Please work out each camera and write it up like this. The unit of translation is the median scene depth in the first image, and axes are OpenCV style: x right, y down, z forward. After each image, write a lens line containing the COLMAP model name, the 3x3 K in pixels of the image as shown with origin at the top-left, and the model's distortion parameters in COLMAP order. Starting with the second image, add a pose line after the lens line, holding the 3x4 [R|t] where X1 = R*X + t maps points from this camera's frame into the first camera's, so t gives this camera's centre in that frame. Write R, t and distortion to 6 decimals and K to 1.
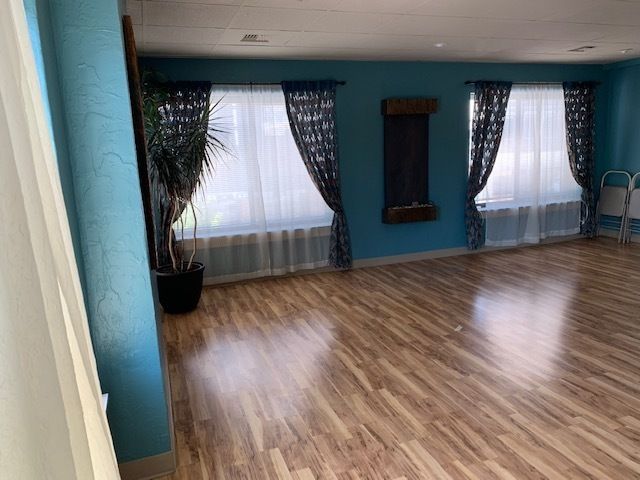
lens RADIAL K [[489.2, 0, 320.0], [0, 489.2, 240.0], [0, 0, 1]] dist [0.003294, -0.001282]
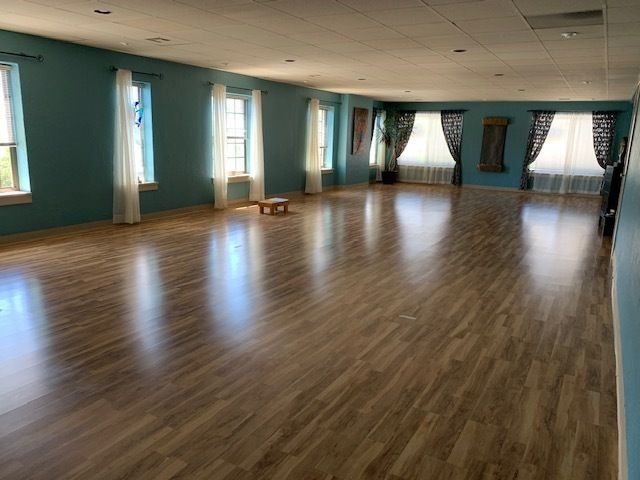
lens RADIAL K [[489.2, 0, 320.0], [0, 489.2, 240.0], [0, 0, 1]] dist [0.003294, -0.001282]
pose [[0.653519, 0.225366, -0.722581, 1.411656], [-0.192766, 0.972723, 0.129041, 0.132964], [0.731952, 0.054959, 0.679136, -1.129192]]
